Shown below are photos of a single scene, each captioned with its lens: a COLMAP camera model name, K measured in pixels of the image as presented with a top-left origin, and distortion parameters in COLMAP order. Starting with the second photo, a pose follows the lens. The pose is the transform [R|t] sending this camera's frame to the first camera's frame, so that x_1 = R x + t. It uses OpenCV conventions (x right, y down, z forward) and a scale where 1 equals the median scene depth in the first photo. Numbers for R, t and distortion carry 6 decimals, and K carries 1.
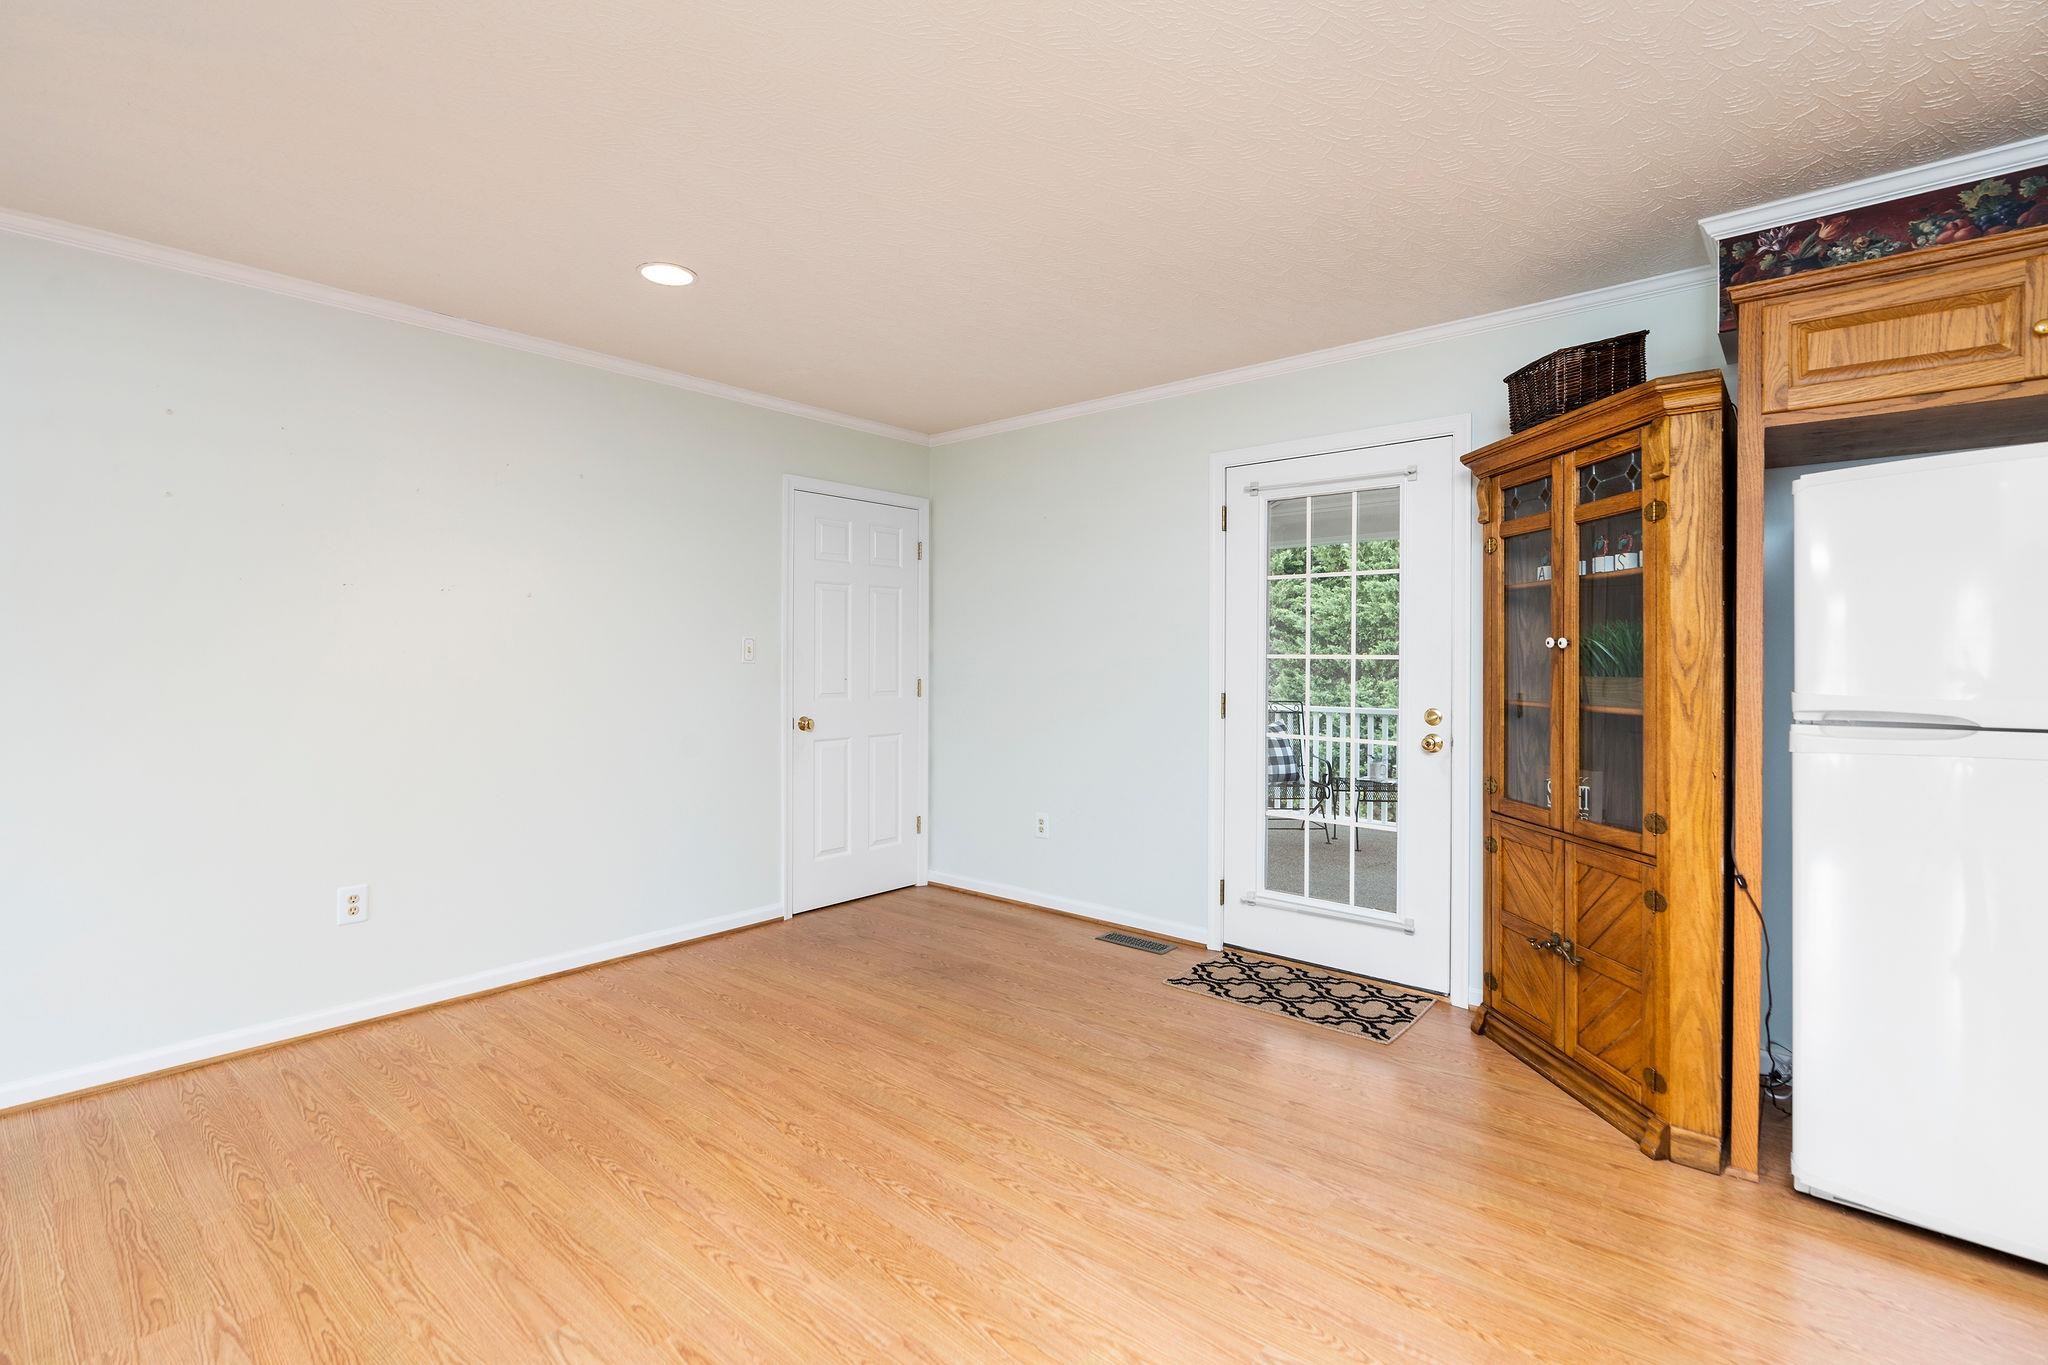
lens RADIAL K [[935.8, 0, 1009.1], [0, 935.8, 657.5], [0, 0, 1]] dist [-0.004527, 0.000449]
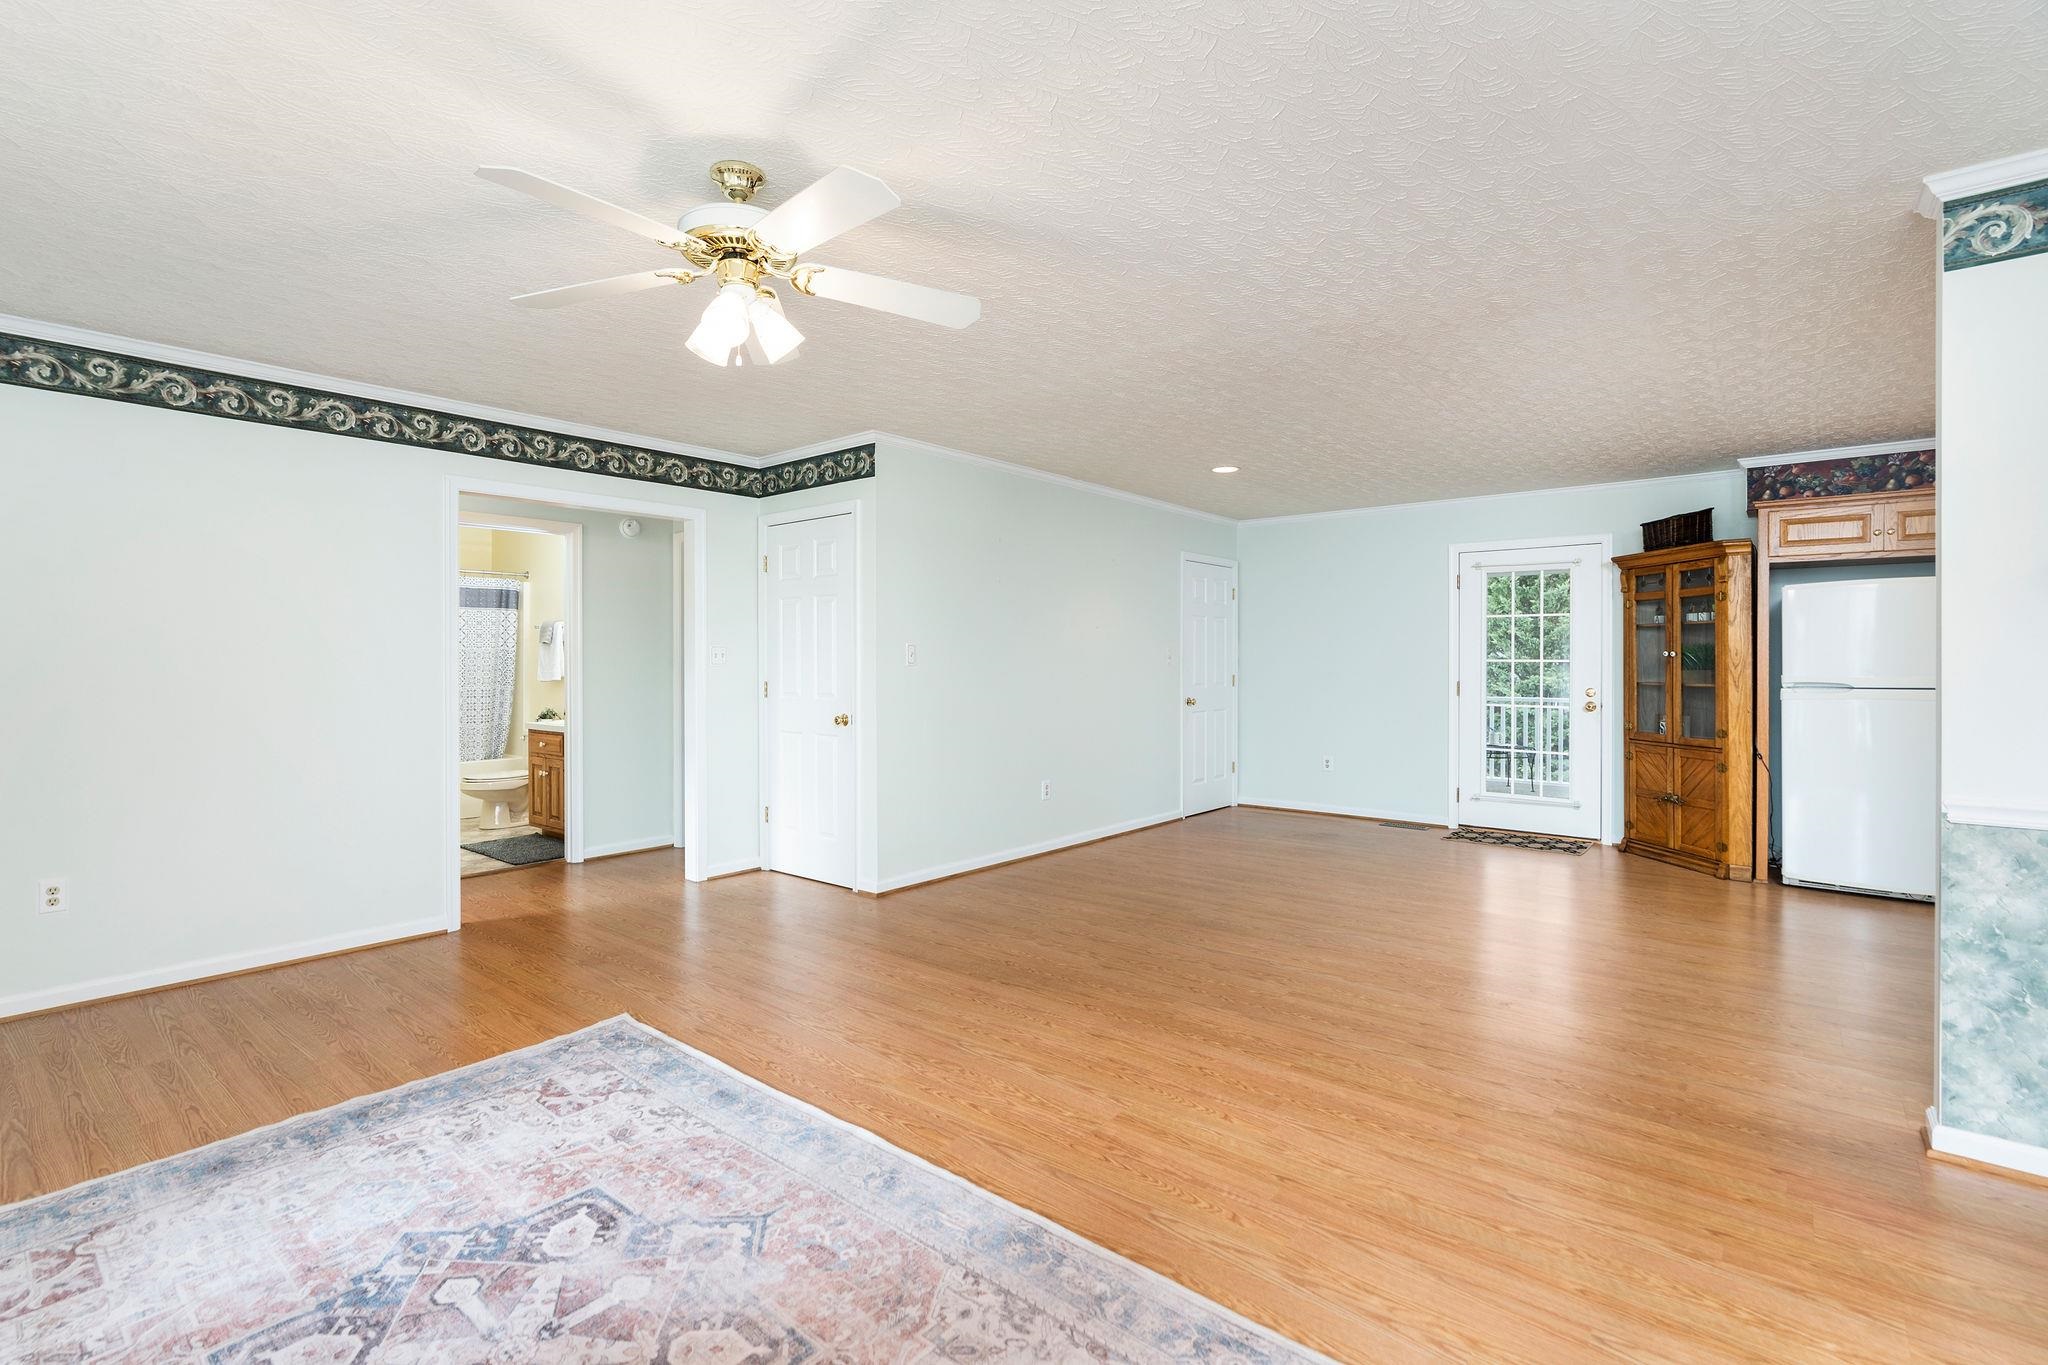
lens RADIAL K [[937.9, 0, 1012.9], [0, 937.9, 661.9], [0, 0, 1]] dist [-0.003577, -0.000227]
pose [[0.999780, -0.001179, 0.020949, -0.980646], [0.001203, 0.999999, -0.001101, 0.002793], [-0.020947, 0.001126, 0.999780, -1.126903]]
